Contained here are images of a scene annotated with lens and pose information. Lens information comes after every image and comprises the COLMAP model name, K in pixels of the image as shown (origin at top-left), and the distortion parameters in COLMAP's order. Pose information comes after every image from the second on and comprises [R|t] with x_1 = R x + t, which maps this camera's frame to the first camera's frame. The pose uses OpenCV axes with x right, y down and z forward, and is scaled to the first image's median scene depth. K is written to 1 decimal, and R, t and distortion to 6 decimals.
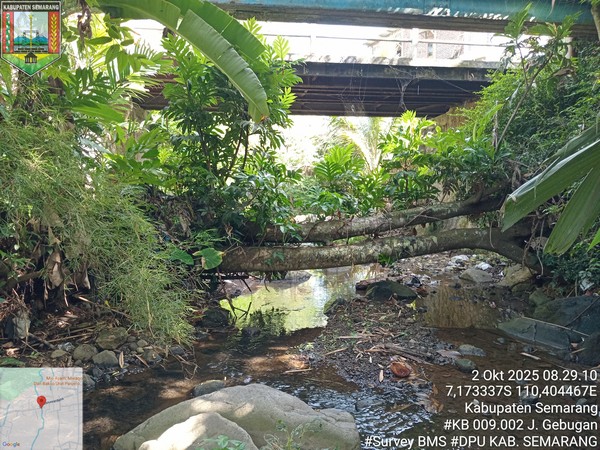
lens RADIAL K [[448.3, 0, 299.7], [0, 448.3, 224.7], [0, 0, 1]] dist [0.013716, -0.054482]
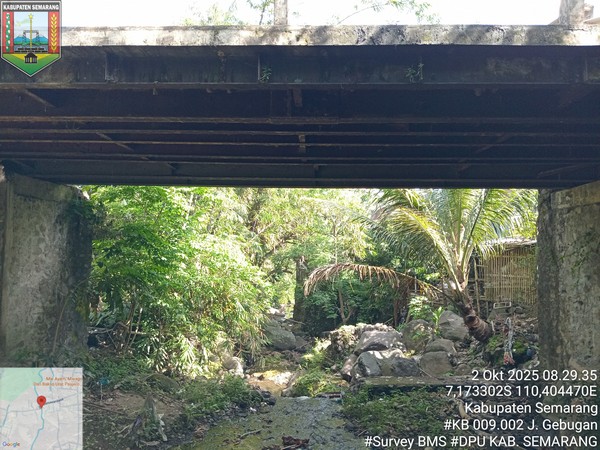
lens RADIAL K [[448.3, 0, 299.7], [0, 448.3, 224.2], [0, 0, 1]] dist [0.013716, -0.054482]
pose [[0.986841, -0.004376, -0.161636, 0.097622], [-0.020995, 0.987704, -0.154919, -0.159539], [0.160326, 0.156274, 0.974615, 0.644569]]
